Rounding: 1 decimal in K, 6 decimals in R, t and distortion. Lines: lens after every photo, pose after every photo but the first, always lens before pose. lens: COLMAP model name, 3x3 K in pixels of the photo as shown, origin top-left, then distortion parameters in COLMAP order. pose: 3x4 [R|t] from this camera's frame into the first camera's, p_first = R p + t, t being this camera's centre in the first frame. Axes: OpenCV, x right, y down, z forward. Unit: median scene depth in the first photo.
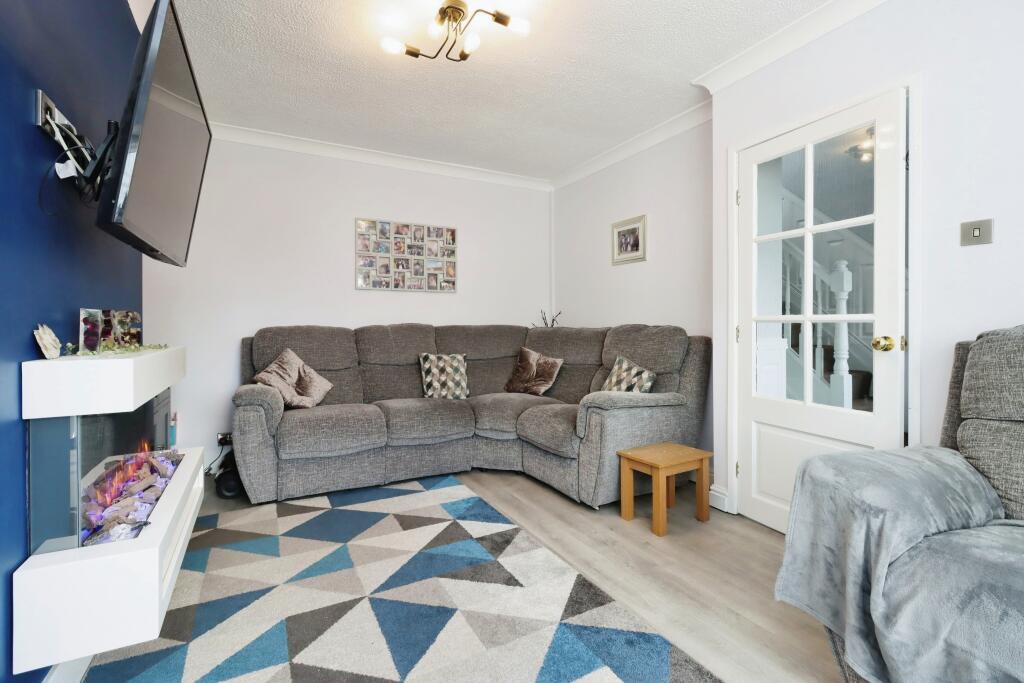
lens RADIAL K [[473.0, 0, 516.7], [0, 473.0, 331.2], [0, 0, 1]] dist [0.000544, 0.000009]
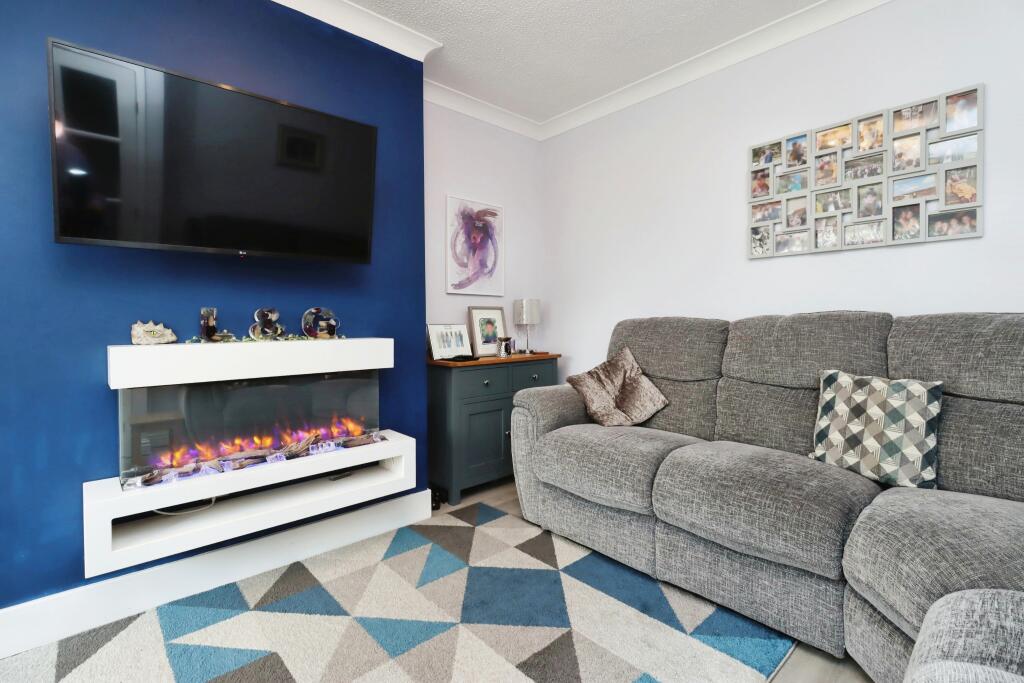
lens RADIAL K [[474.3, 0, 515.5], [0, 474.3, 325.2], [0, 0, 1]] dist [0.002200, 0.000477]
pose [[0.243165, 0.011686, -0.969915, 0.262044], [-0.002001, 0.999931, 0.011546, -0.007543], [0.969983, -0.000867, 0.243171, 0.680835]]
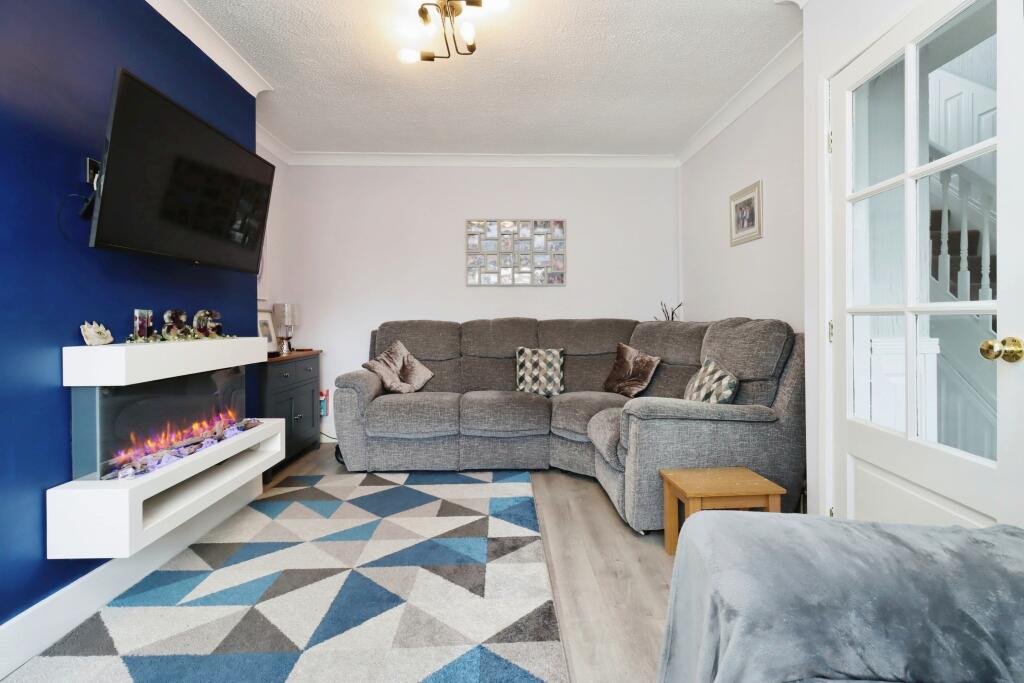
lens RADIAL K [[474.3, 0, 515.5], [0, 474.3, 325.2], [0, 0, 1]] dist [0.002200, 0.000477]
pose [[0.892657, 0.002947, -0.450728, 0.308894], [-0.001973, 0.999995, 0.002629, -0.003354], [0.450733, -0.001457, 0.892657, 0.114650]]
